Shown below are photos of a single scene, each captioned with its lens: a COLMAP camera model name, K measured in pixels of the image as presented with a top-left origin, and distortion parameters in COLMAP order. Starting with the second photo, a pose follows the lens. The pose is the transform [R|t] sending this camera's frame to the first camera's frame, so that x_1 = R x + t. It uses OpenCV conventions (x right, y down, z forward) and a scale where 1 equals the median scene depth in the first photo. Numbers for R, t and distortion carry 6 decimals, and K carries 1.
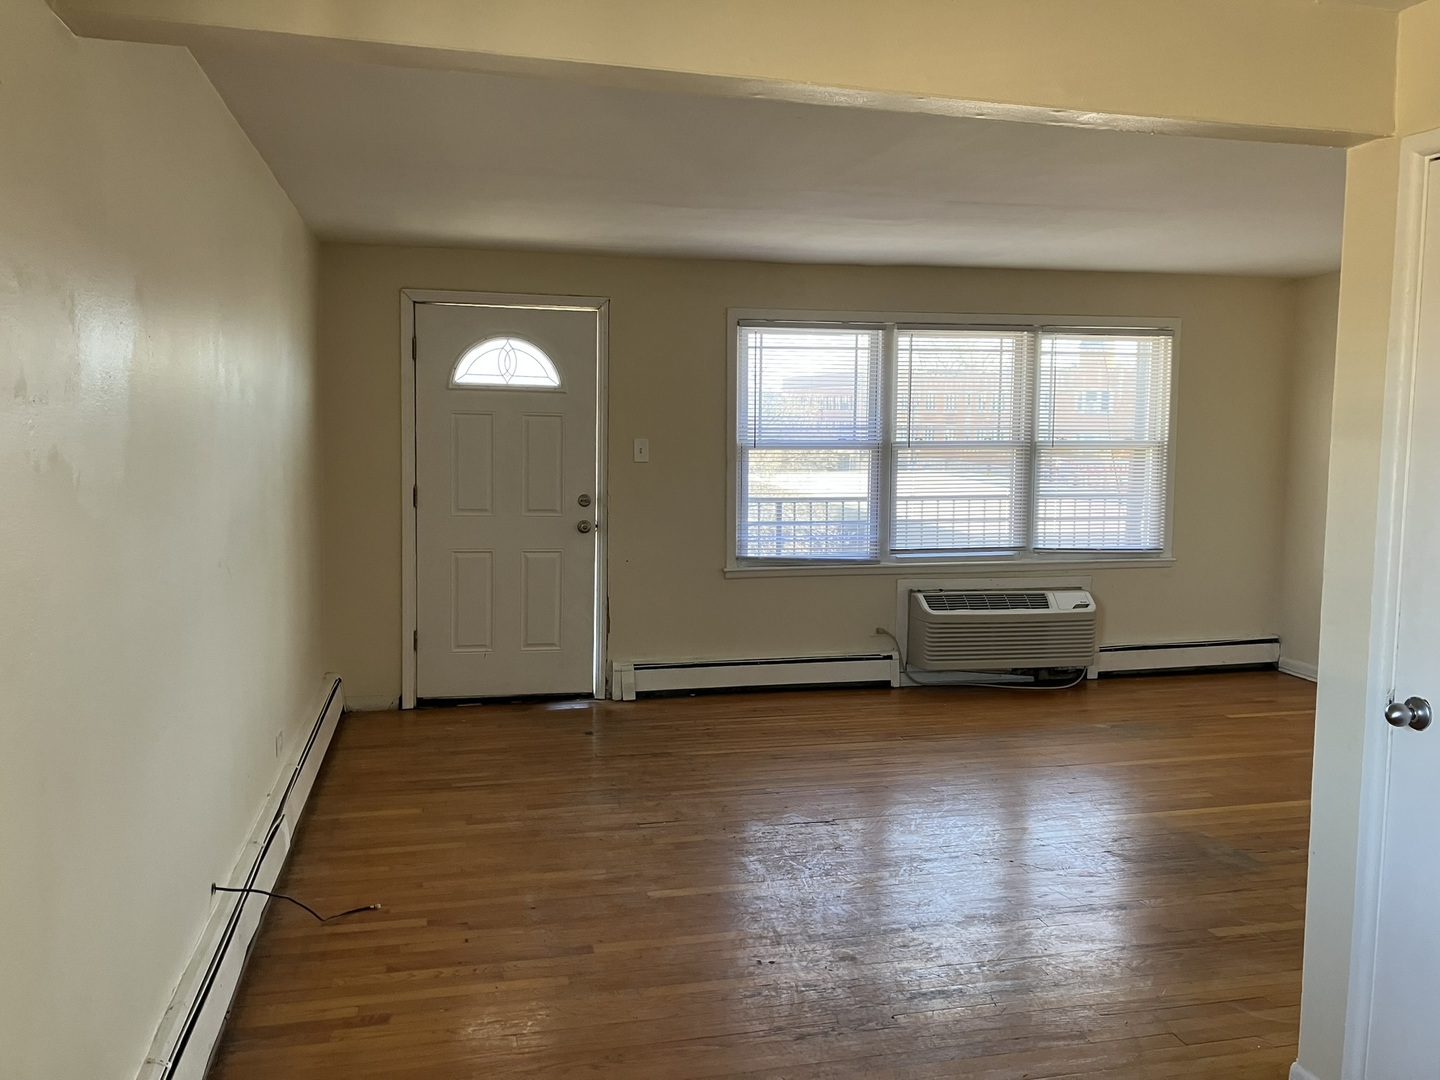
lens RADIAL K [[1162.4, 0, 720.0], [0, 1162.4, 540.0], [0, 0, 1]] dist [0.110410, -0.161703]
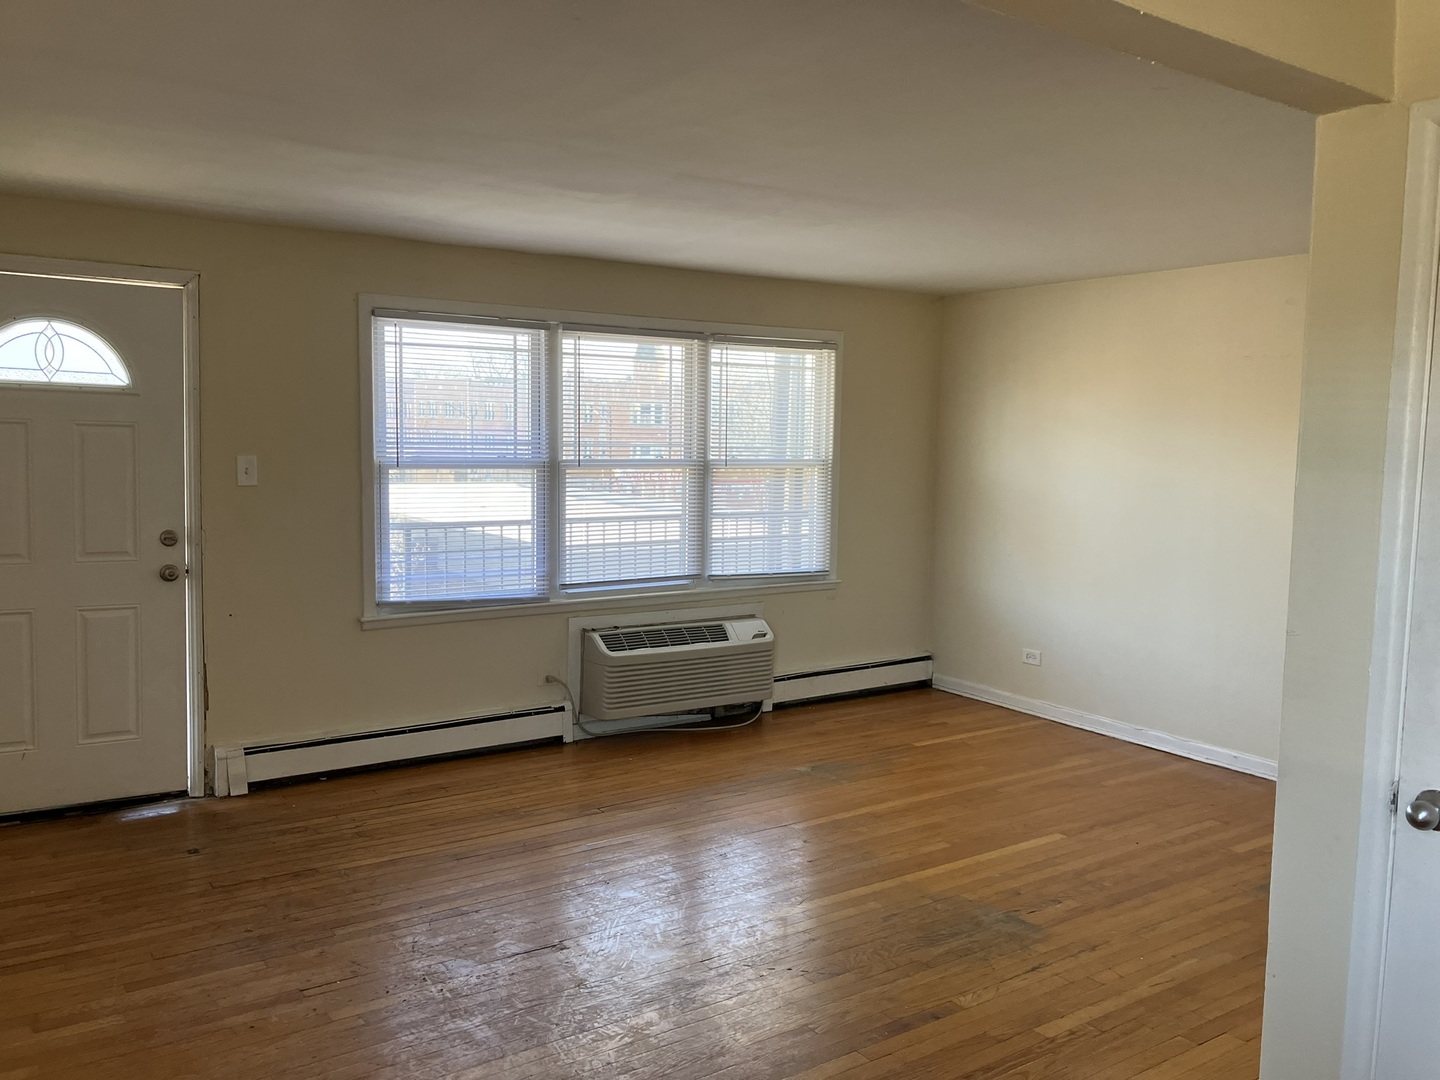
lens RADIAL K [[1170.6, 0, 725.6], [0, 1170.6, 543.9], [0, 0, 1]] dist [0.054532, -0.079433]
pose [[0.928977, -0.027170, 0.369140, -0.060514], [0.028513, 0.999592, 0.001818, -0.020017], [-0.369038, 0.008836, 0.929372, 0.149261]]
